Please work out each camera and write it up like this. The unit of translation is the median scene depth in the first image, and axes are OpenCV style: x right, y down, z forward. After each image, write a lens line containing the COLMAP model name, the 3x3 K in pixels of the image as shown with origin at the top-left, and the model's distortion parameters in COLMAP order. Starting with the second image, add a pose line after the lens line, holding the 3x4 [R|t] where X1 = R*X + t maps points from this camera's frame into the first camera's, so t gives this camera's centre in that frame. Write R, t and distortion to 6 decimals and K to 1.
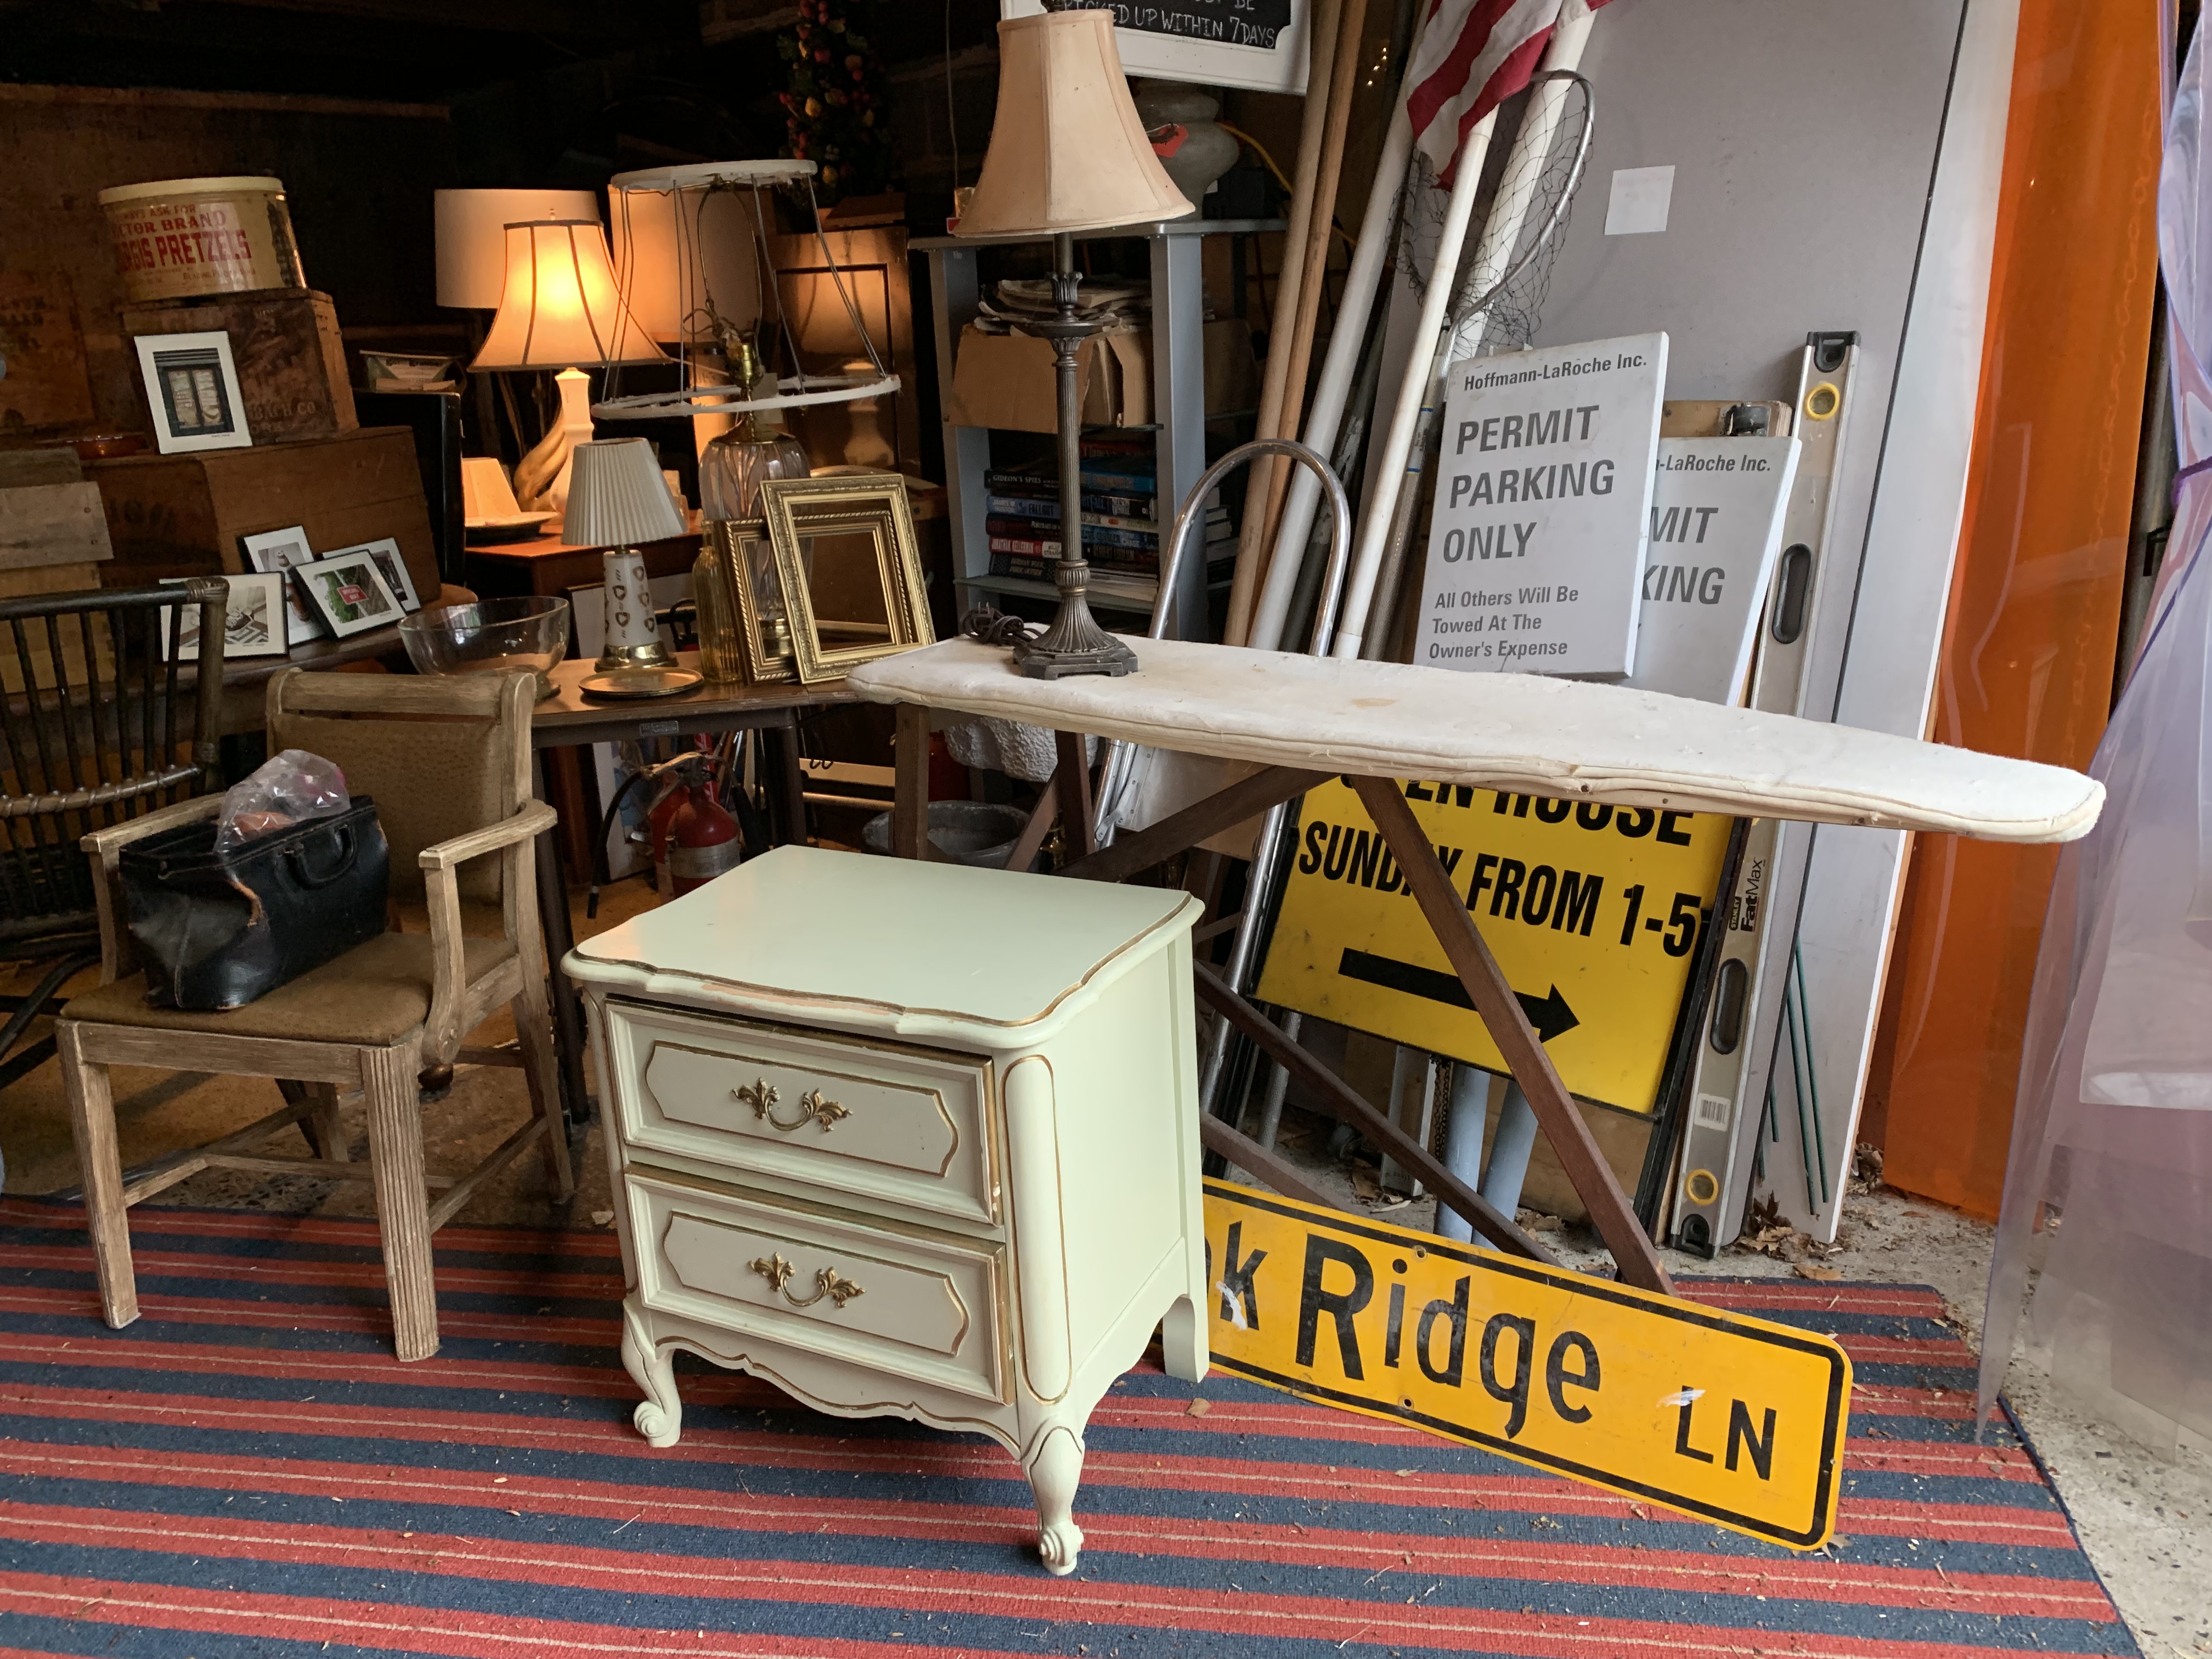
lens RADIAL K [[1678.0, 0, 1106.5], [0, 1678.0, 819.3], [0, 0, 1]] dist [0.017477, -0.013880]
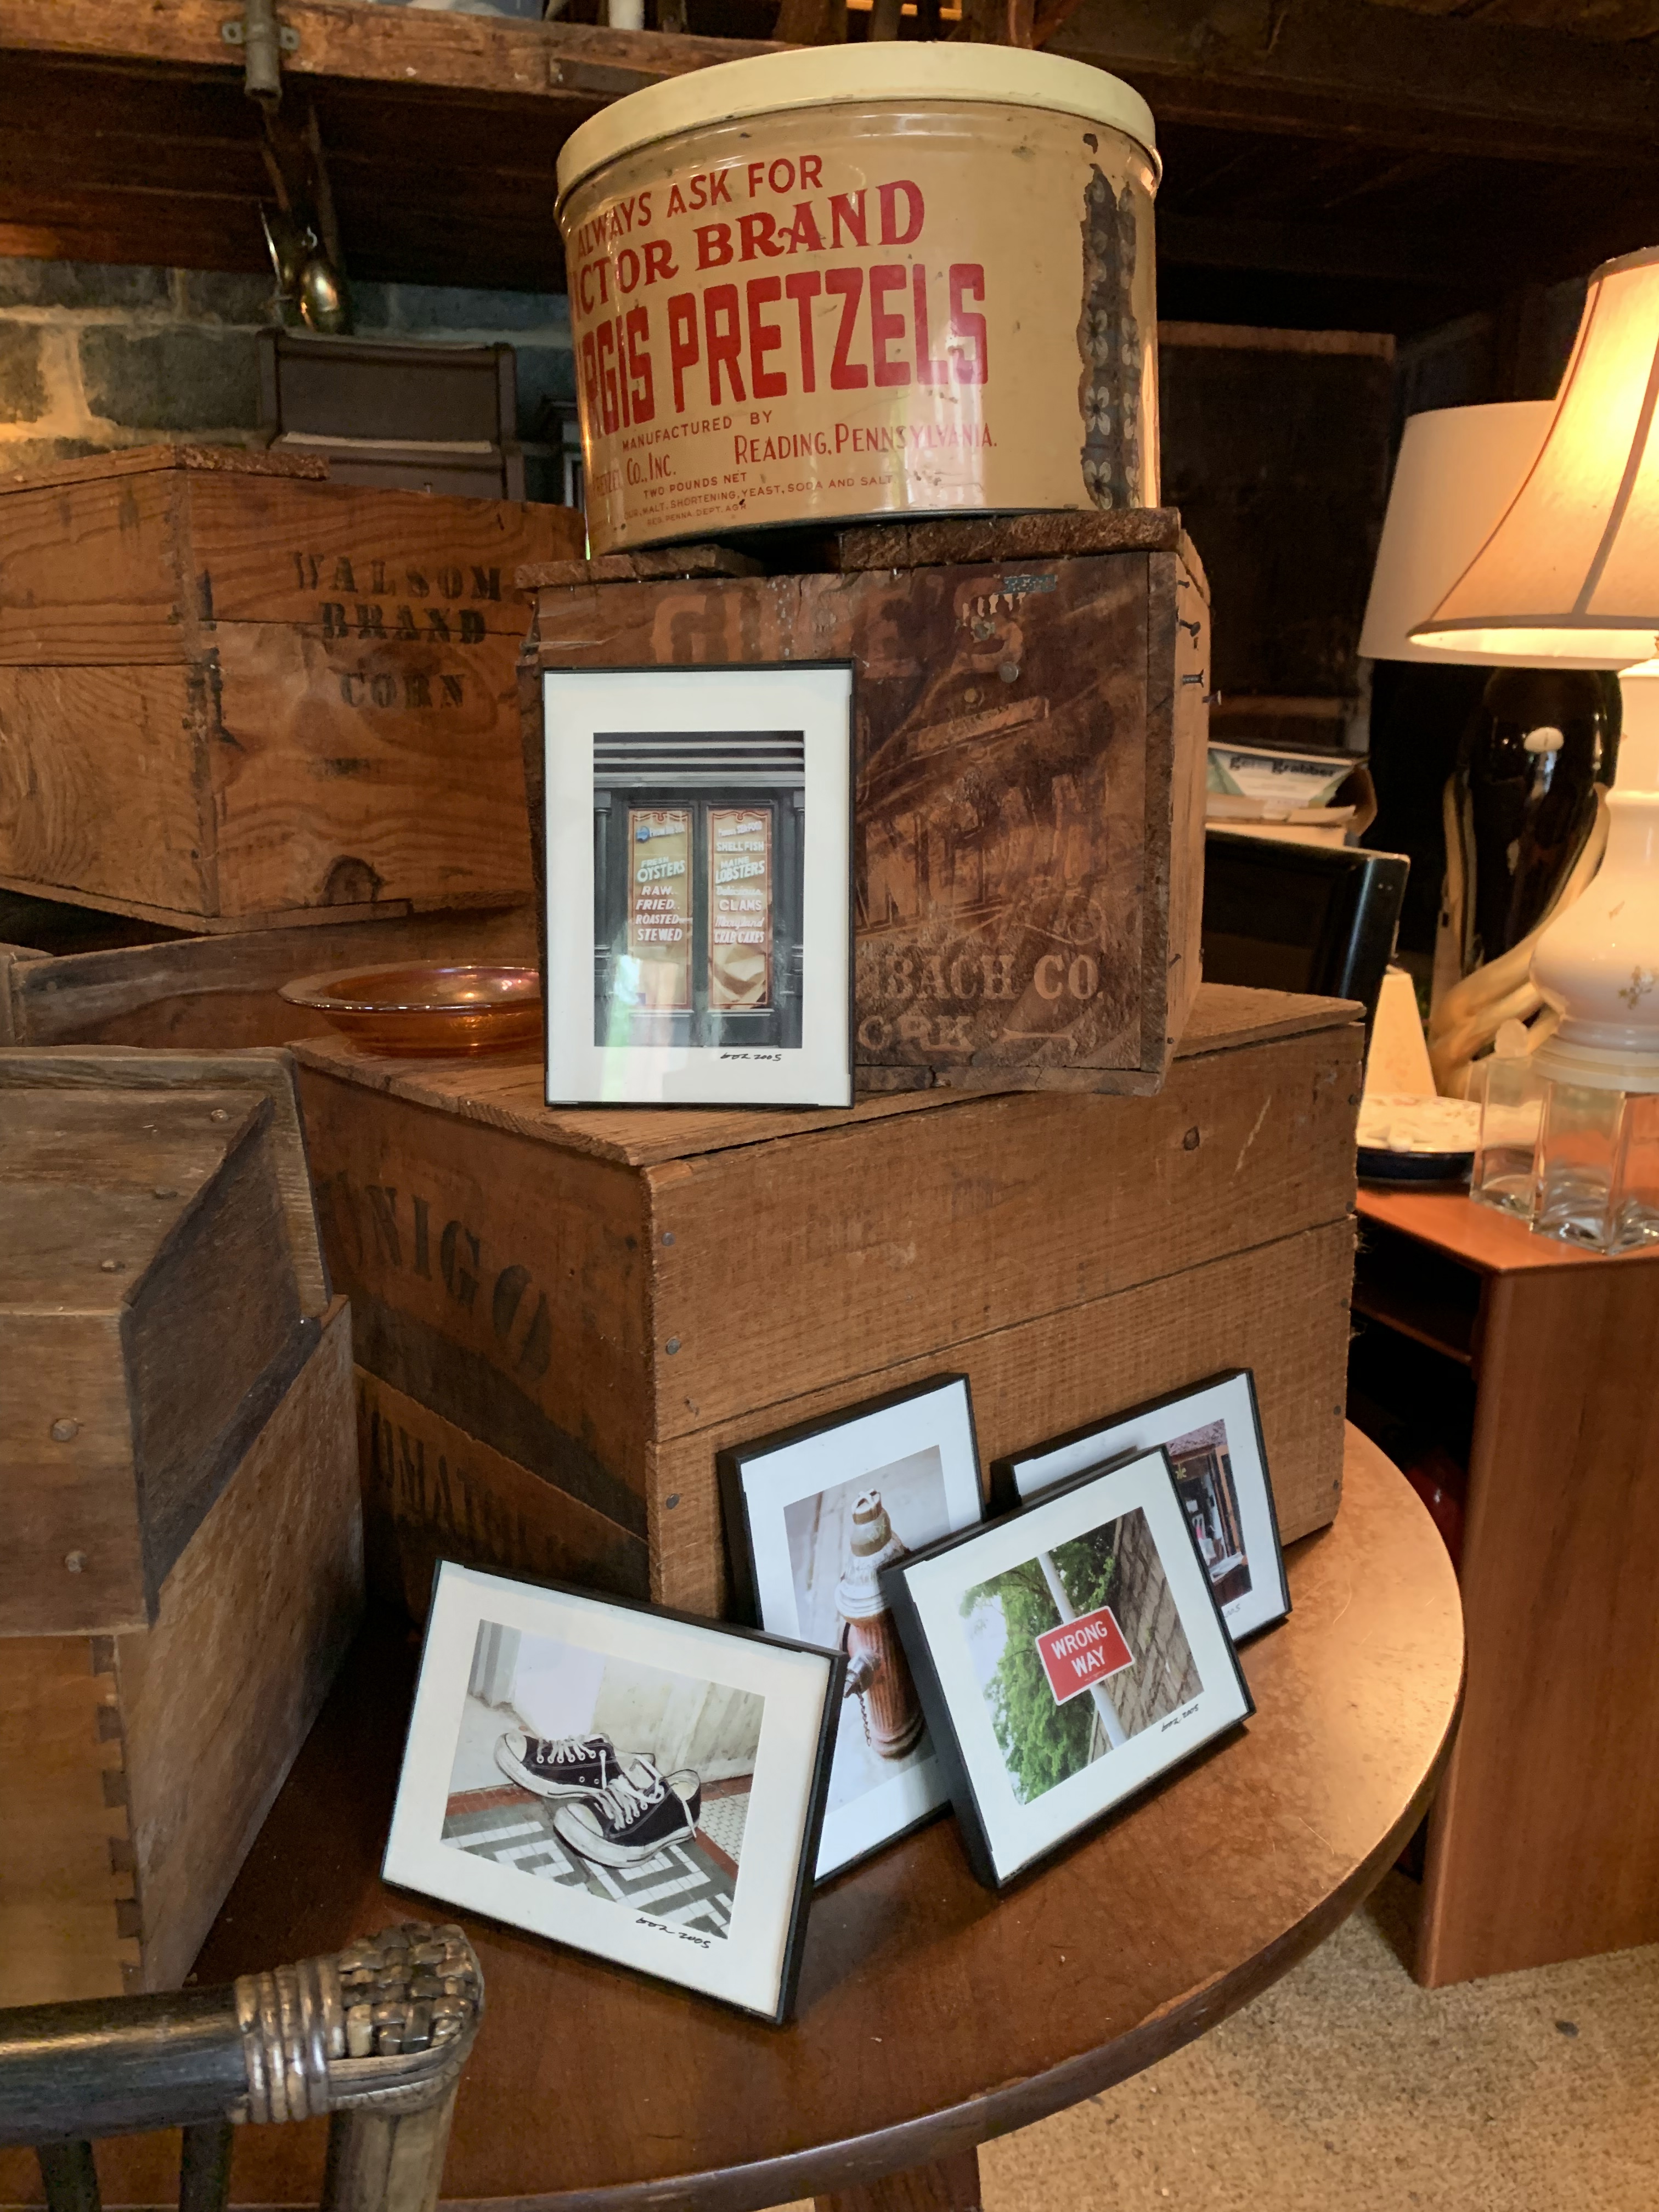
lens RADIAL K [[1678.0, 0, 834.9], [0, 1678.0, 1108.4], [0, 0, 1]] dist [0.017477, -0.013880]
pose [[0.839019, 0.173704, -0.515629, -0.374485], [-0.200610, 0.979665, 0.003600, -0.221451], [0.505769, 0.100420, 0.856804, 0.775613]]
